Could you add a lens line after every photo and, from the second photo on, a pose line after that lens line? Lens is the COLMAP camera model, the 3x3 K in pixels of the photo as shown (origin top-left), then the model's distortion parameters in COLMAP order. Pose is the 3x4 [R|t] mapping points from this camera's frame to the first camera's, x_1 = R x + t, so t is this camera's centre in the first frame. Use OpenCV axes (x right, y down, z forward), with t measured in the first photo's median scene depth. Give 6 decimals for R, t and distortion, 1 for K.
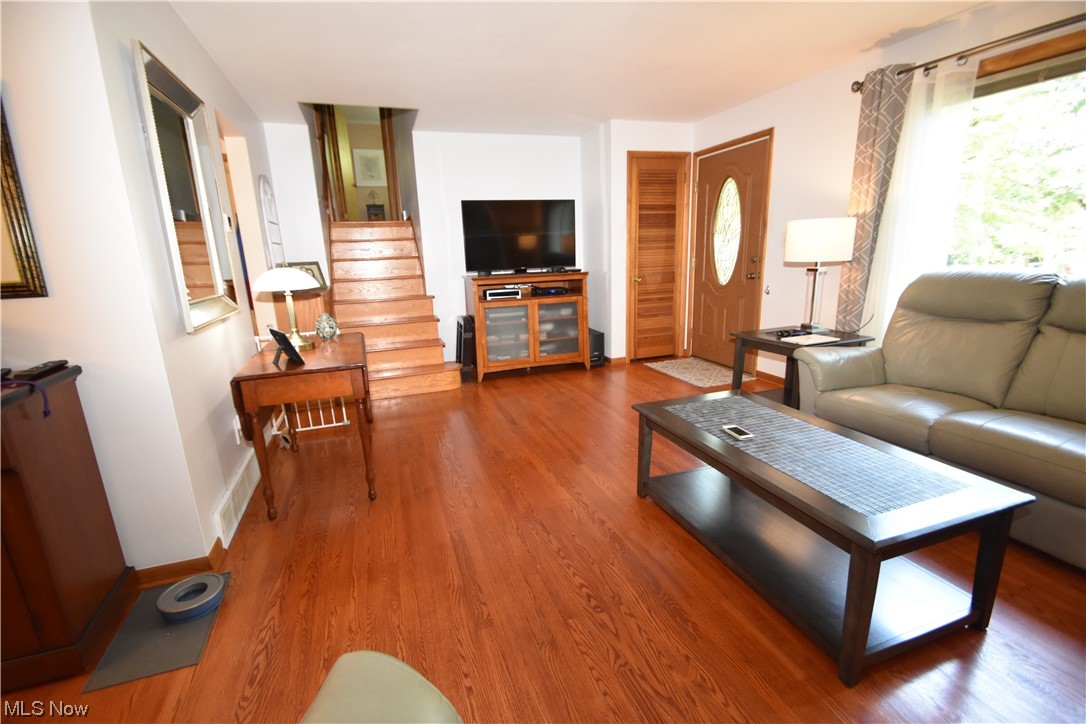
lens RADIAL K [[494.4, 0, 540.8], [0, 494.4, 361.5], [0, 0, 1]] dist [-0.001206, -0.000885]
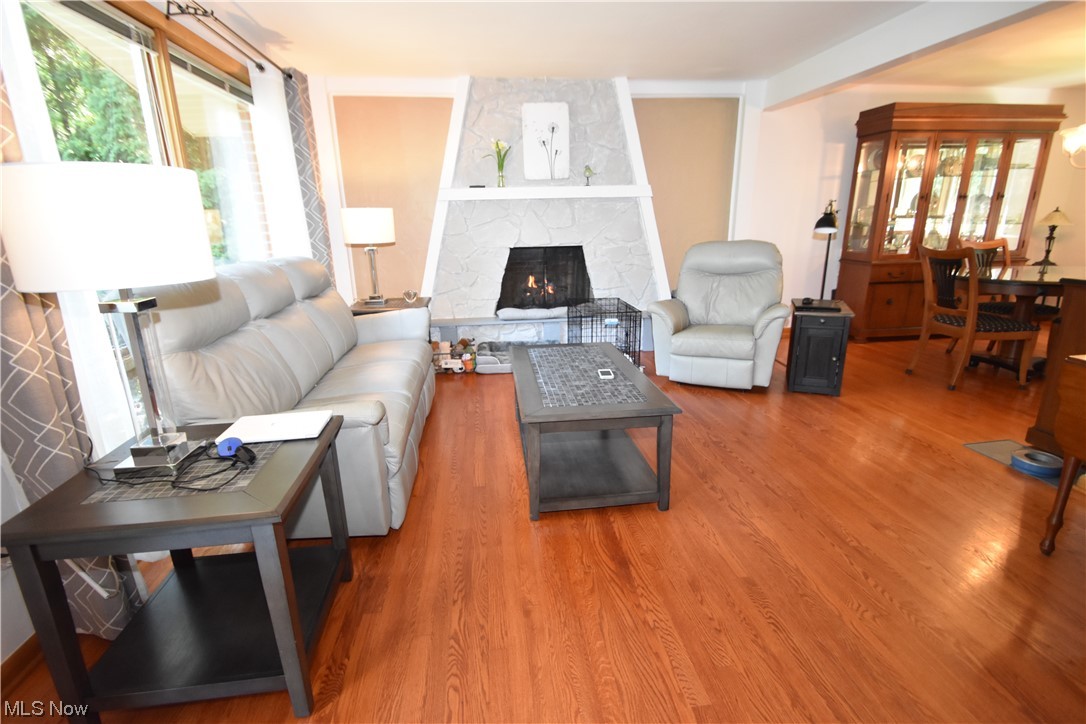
lens RADIAL K [[494.4, 0, 540.8], [0, 494.4, 361.5], [0, 0, 1]] dist [-0.001206, -0.000885]
pose [[-0.972125, -0.012781, 0.234114, 0.234964], [0.104162, 0.871025, 0.480068, -0.430088], [-0.210055, 0.491072, -0.845414, 1.811733]]
